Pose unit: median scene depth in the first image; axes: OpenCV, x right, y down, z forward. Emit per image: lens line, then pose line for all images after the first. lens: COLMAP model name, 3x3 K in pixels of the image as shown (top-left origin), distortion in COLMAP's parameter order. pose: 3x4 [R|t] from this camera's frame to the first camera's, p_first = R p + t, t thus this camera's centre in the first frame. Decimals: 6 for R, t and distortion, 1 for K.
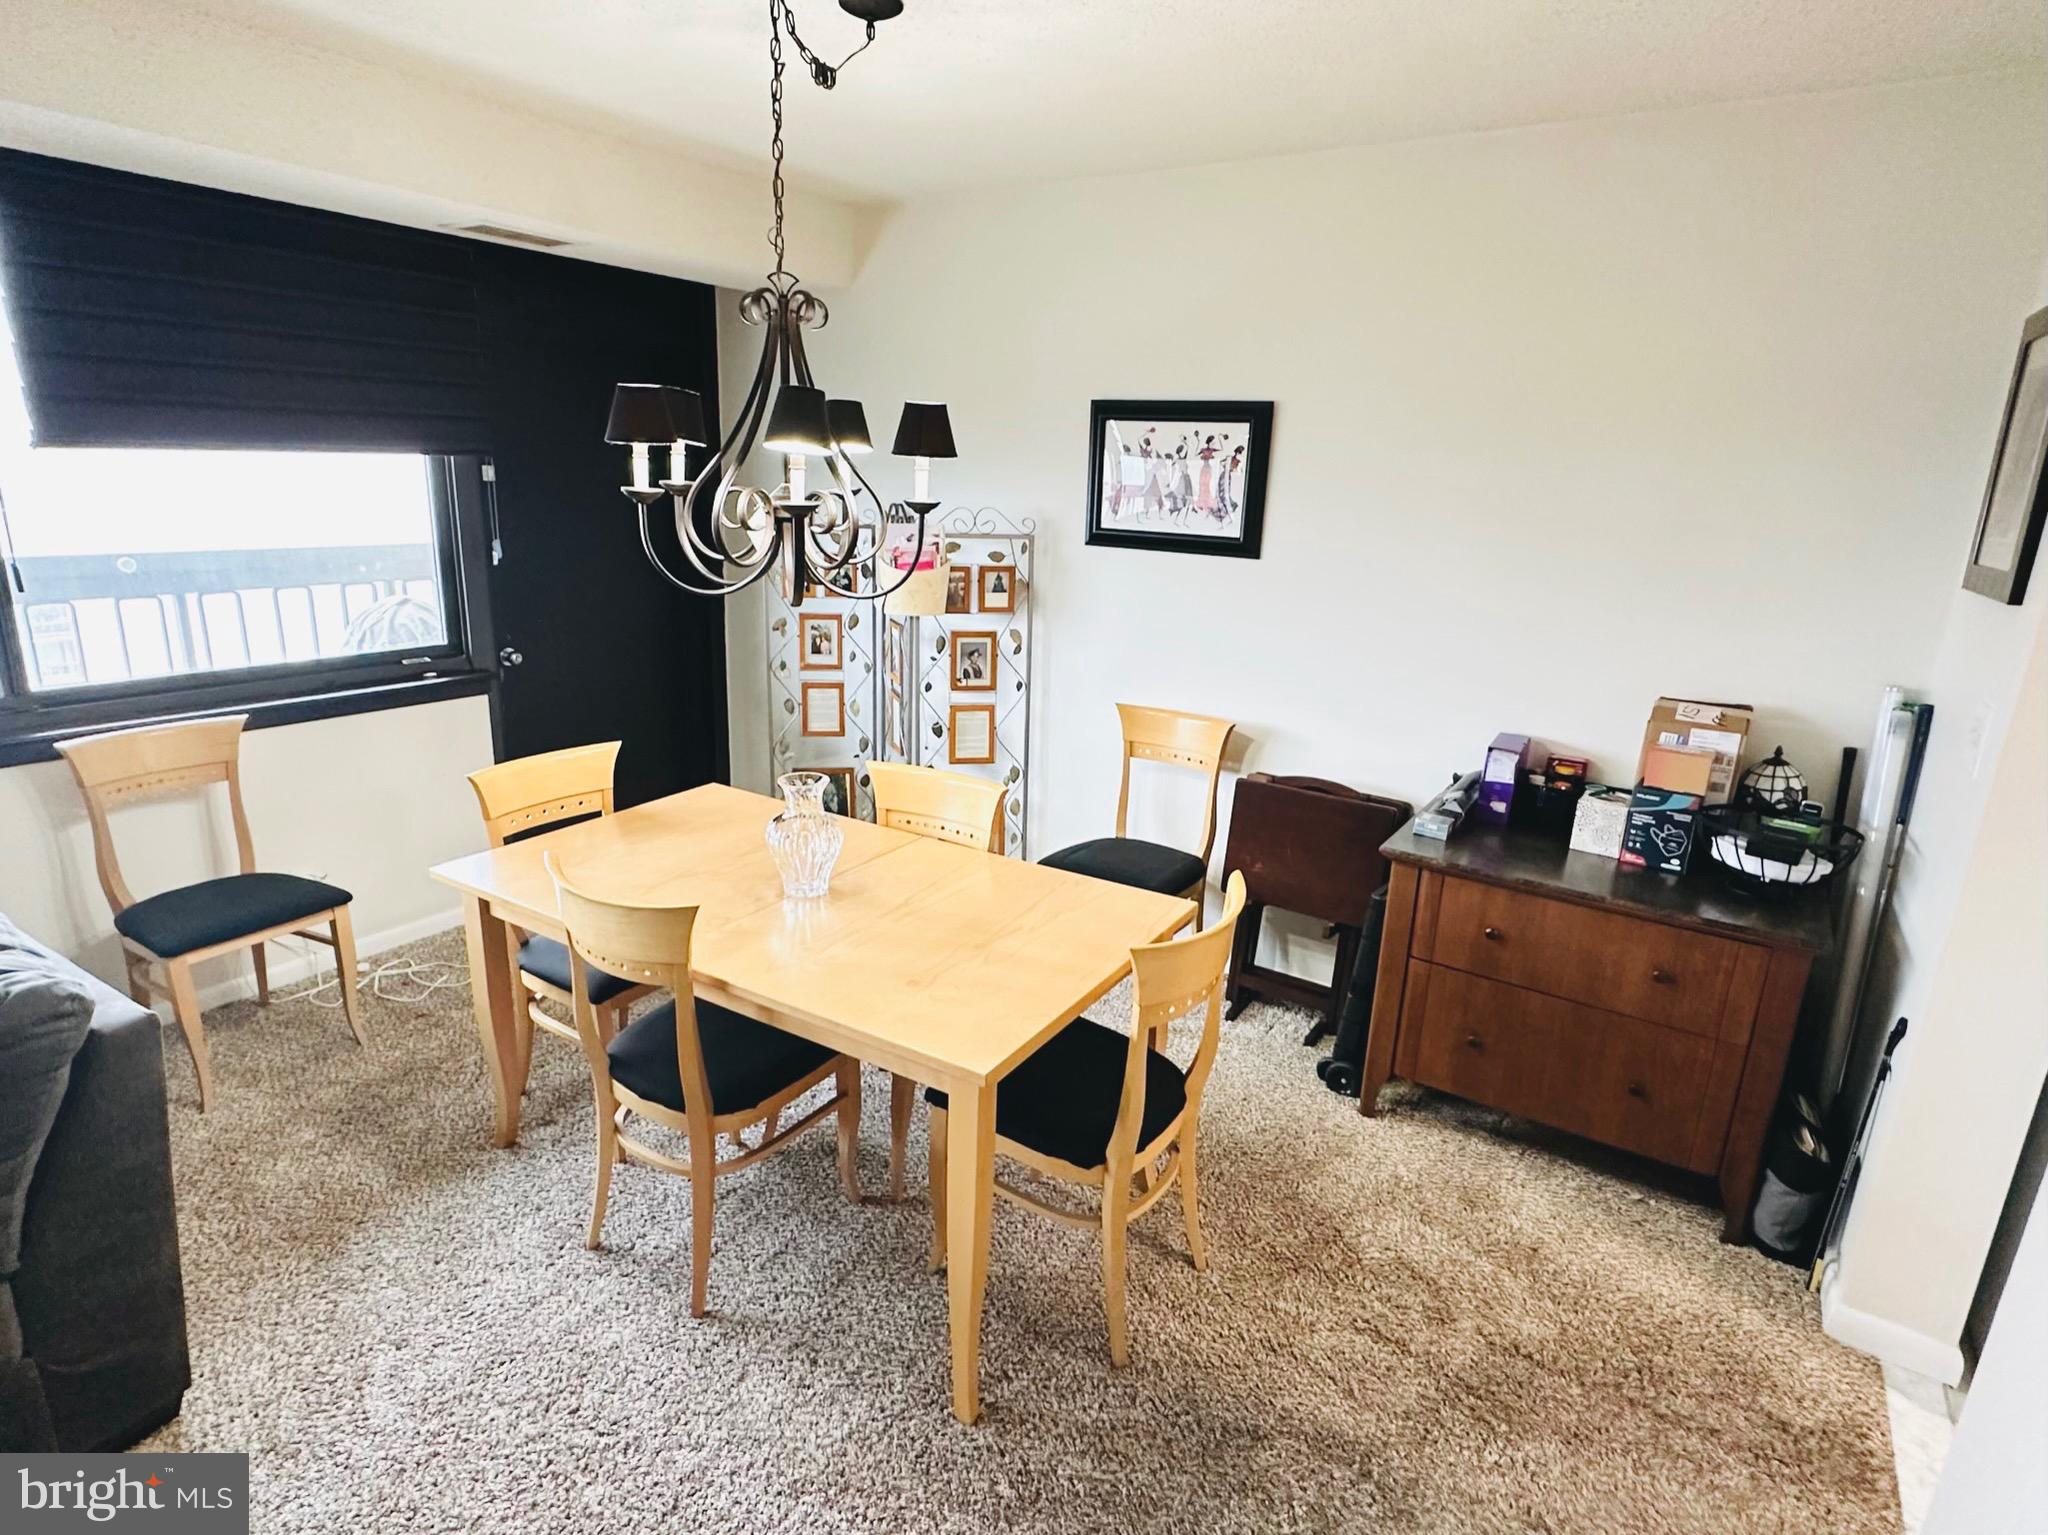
lens RADIAL K [[1075.3, 0, 1024.0], [0, 1075.3, 767.5], [0, 0, 1]] dist [0.000809, 0.000099]
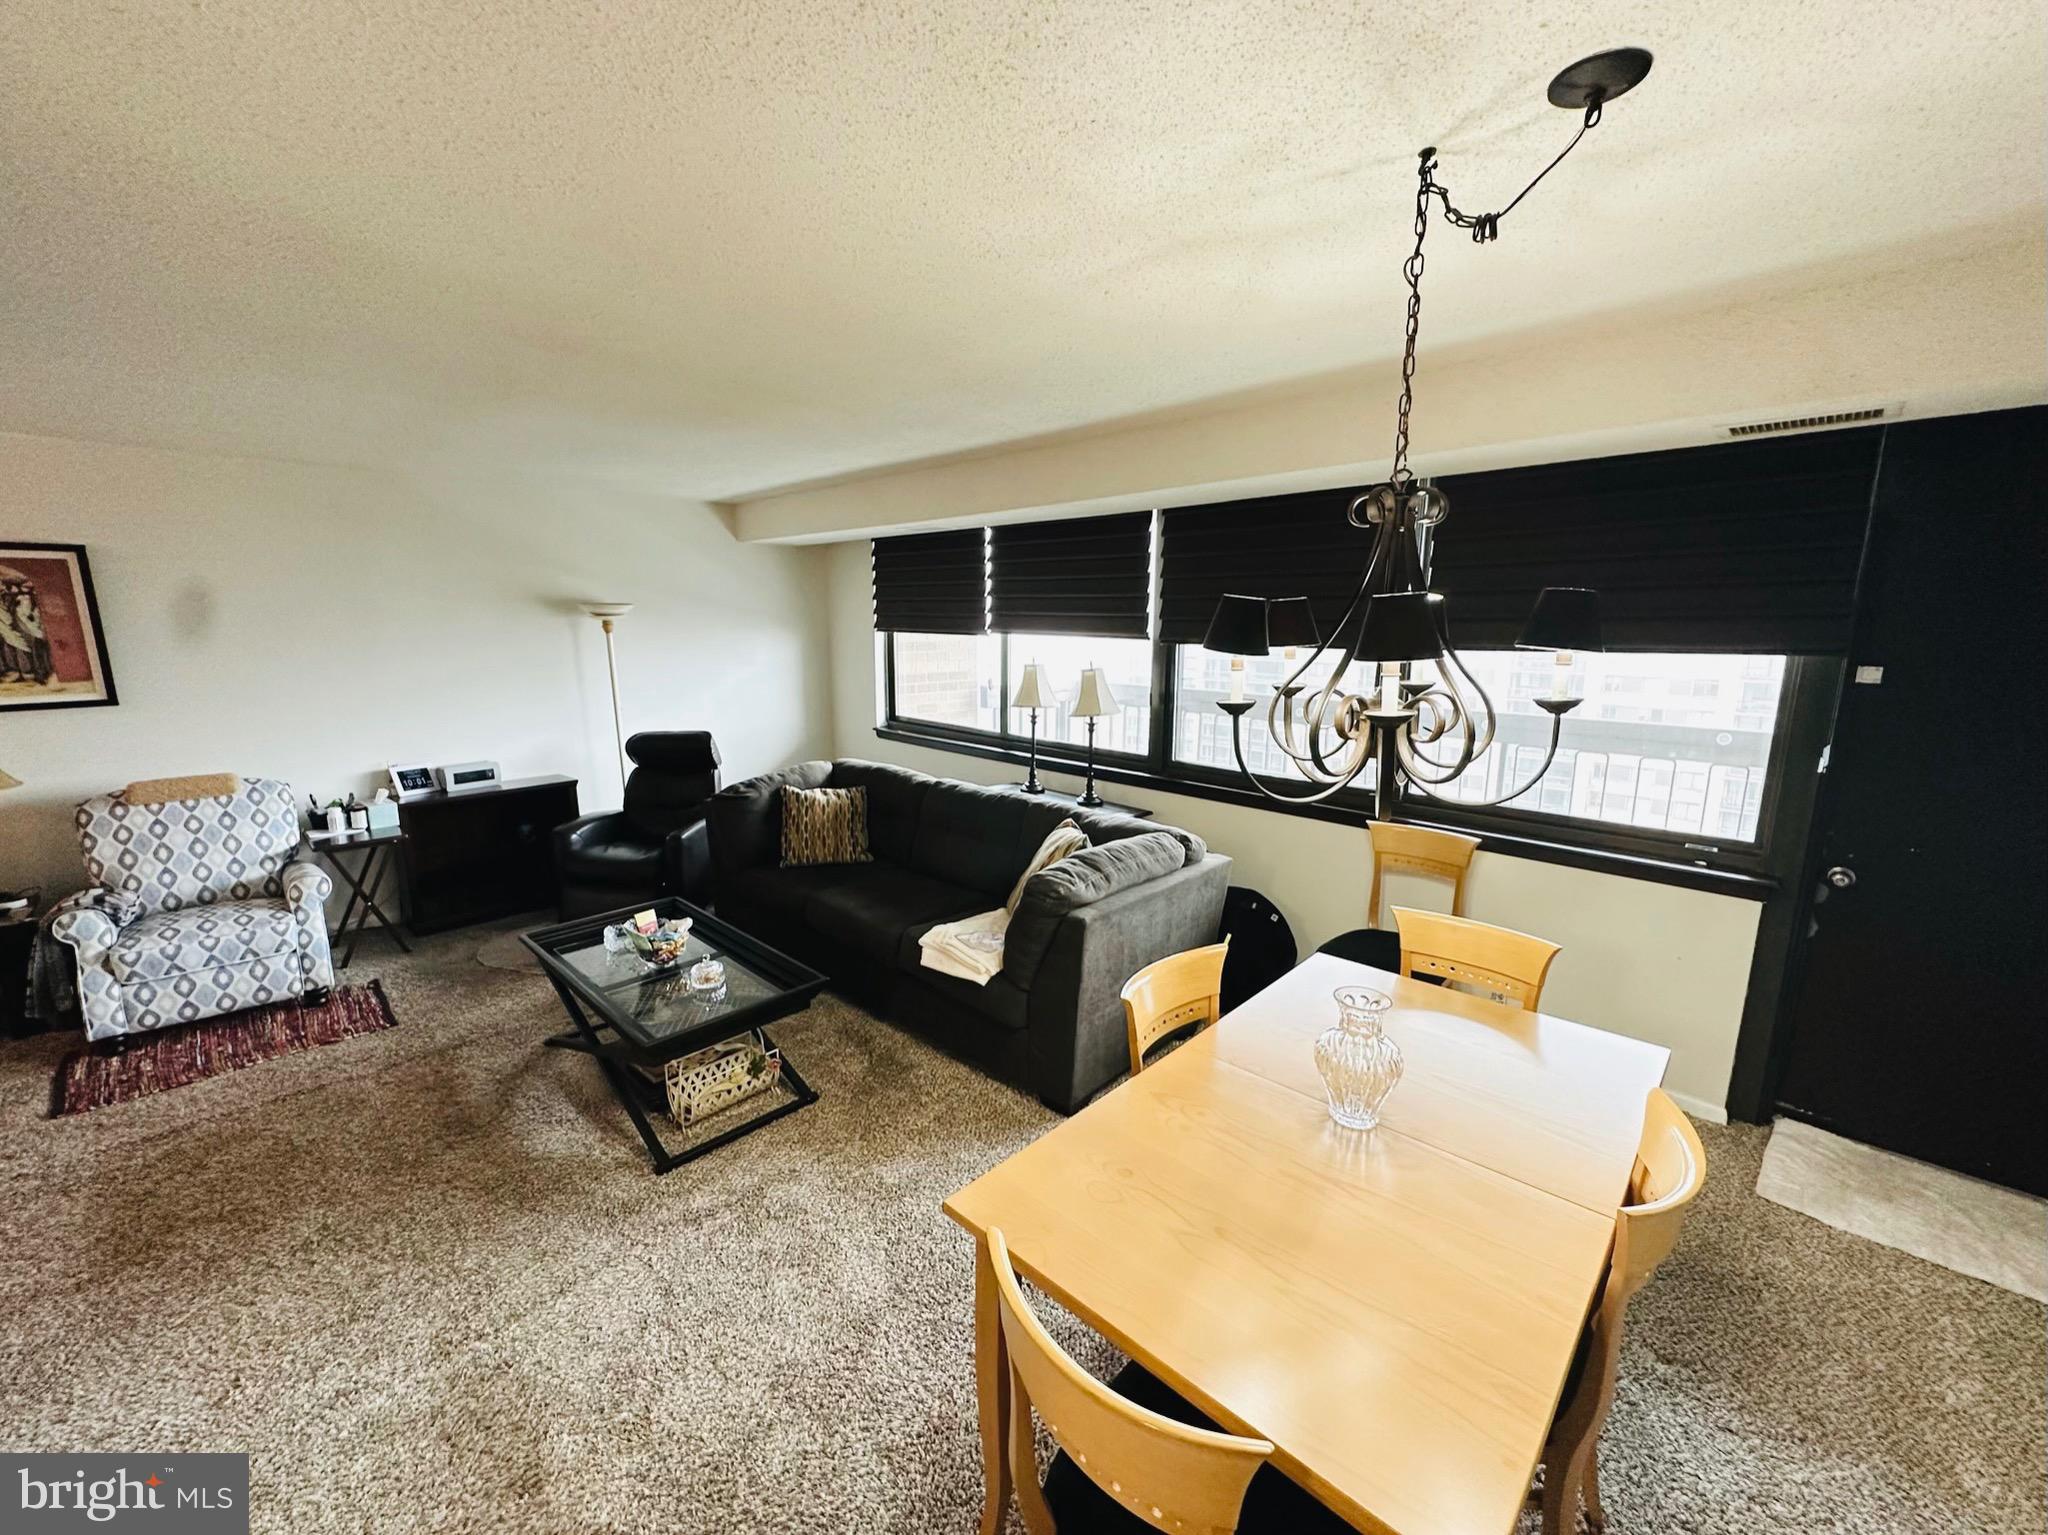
lens RADIAL K [[830.8, 0, 1024.0], [0, 830.8, 767.5], [0, 0, 1]] dist [0.000006, -0.000038]
pose [[-0.188709, 0.139690, -0.972047, 0.385632], [-0.280370, 0.940970, 0.189654, -0.169175], [0.941160, 0.308323, -0.138405, 0.571932]]
